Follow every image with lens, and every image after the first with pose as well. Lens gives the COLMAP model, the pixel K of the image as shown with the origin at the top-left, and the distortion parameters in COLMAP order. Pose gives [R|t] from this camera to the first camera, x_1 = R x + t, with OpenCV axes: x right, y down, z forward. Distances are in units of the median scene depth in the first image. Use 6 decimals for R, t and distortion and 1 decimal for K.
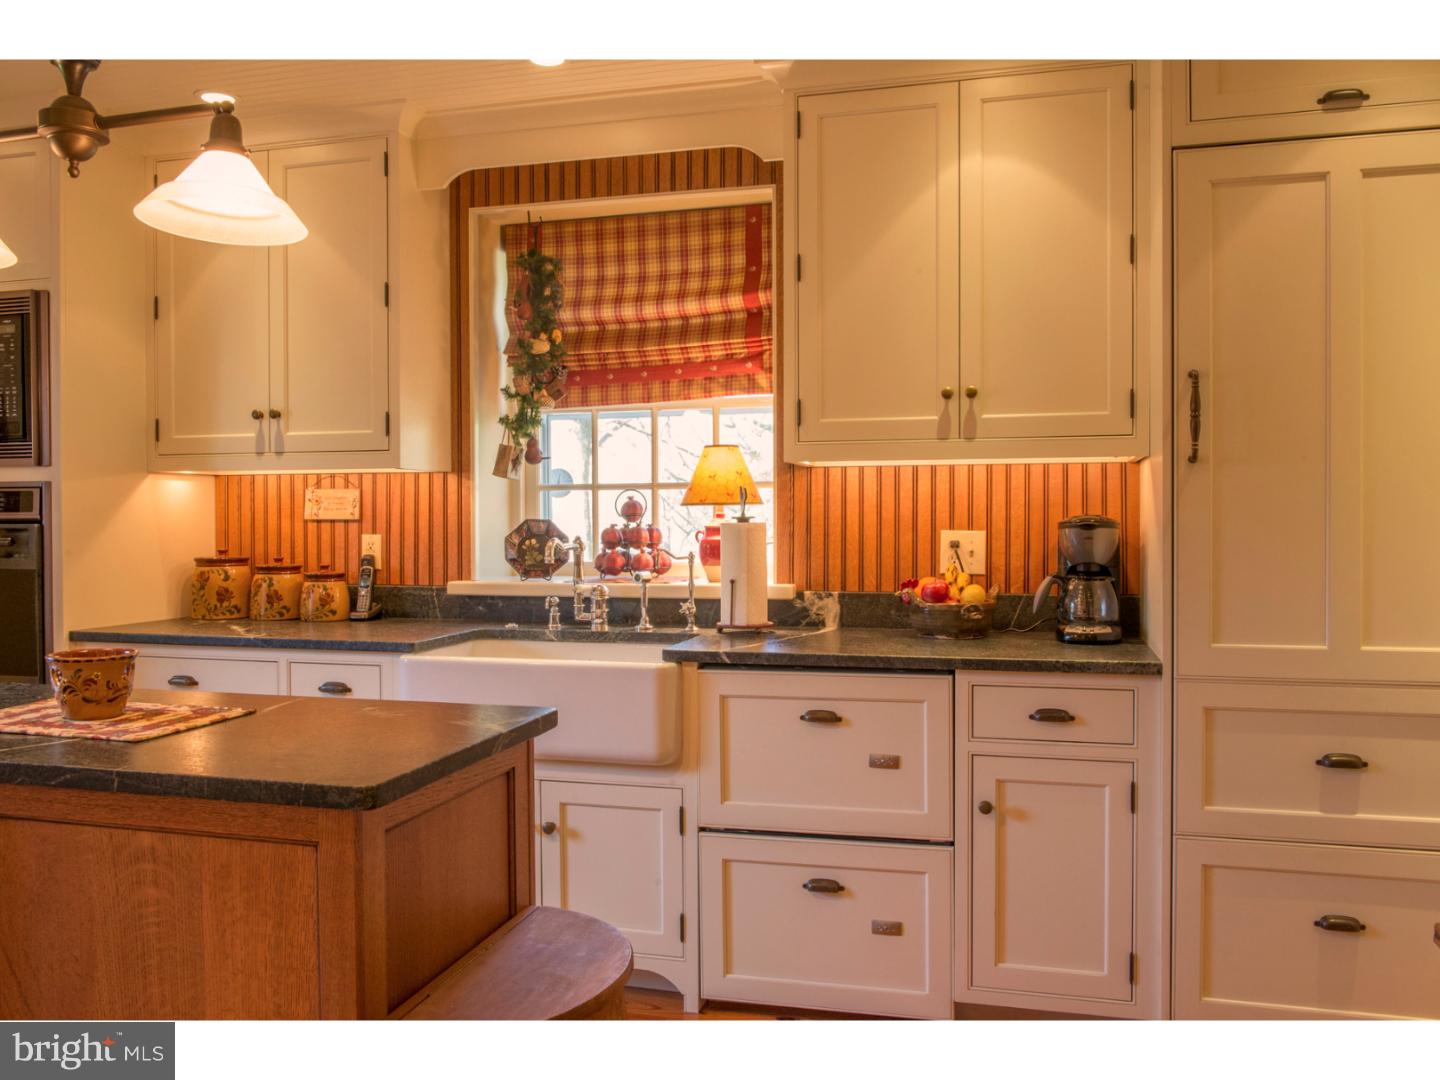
lens RADIAL K [[1175.8, 0, 720.4], [0, 1175.8, 541.3], [0, 0, 1]] dist [-0.044438, 0.011268]
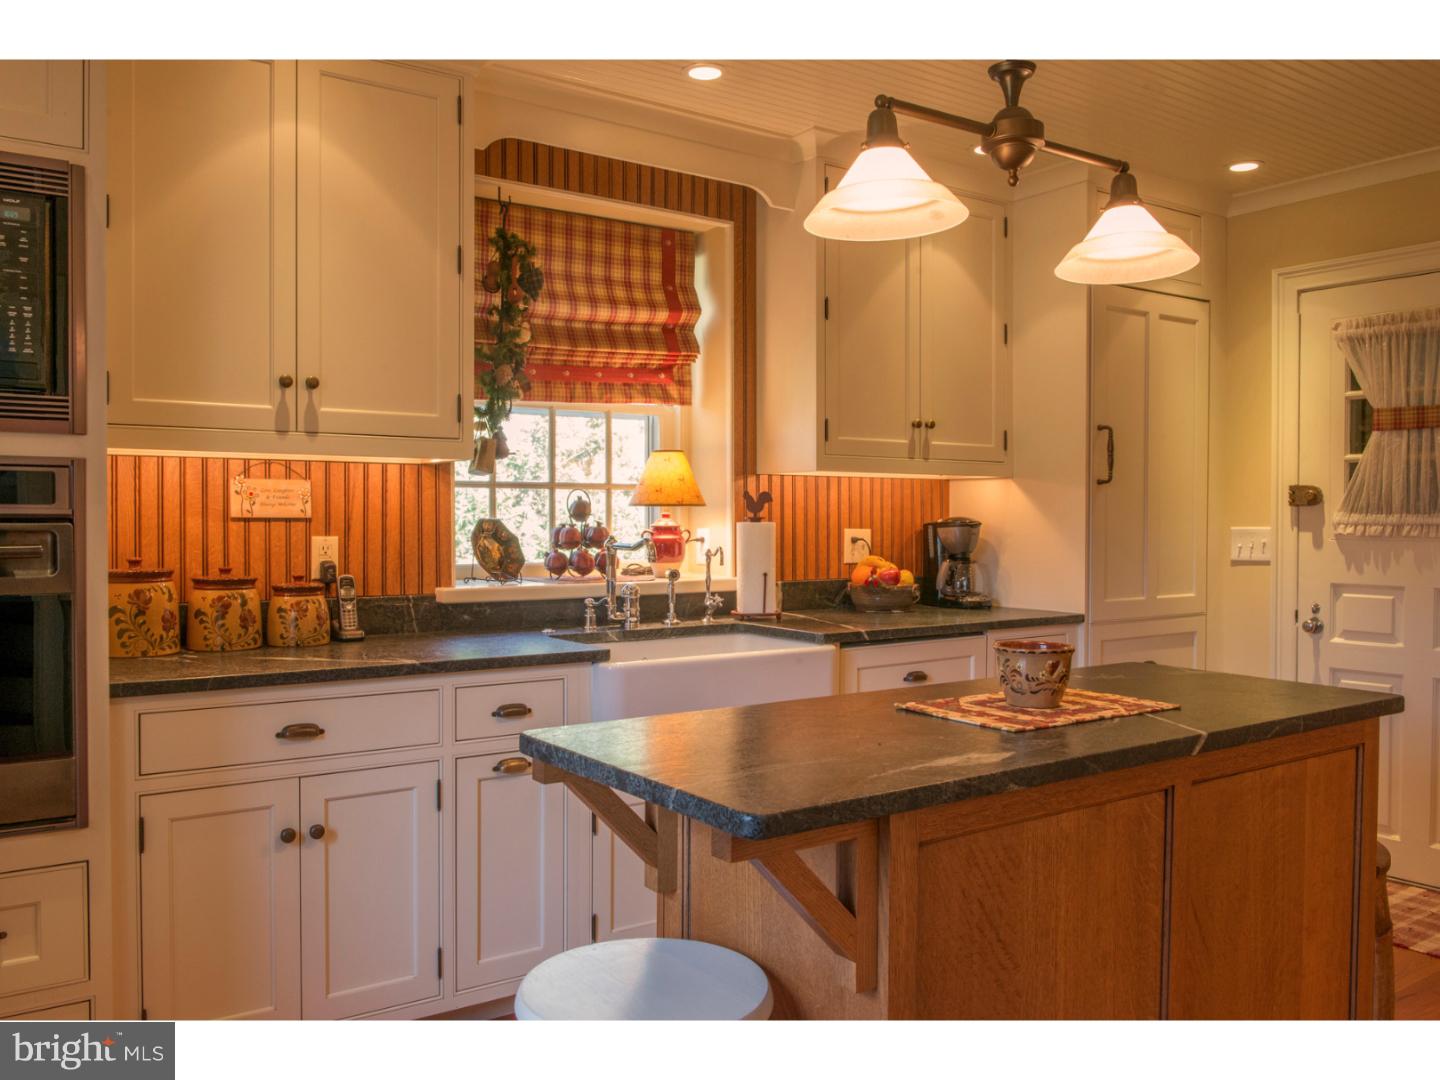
lens RADIAL K [[1175.8, 0, 722.7], [0, 1175.8, 537.4], [0, 0, 1]] dist [-0.044438, 0.011268]
pose [[0.632062, -0.008836, 0.774867, -0.777155], [0.010565, 0.999940, 0.002784, -0.004499], [-0.774846, 0.006427, 0.632118, 0.276596]]
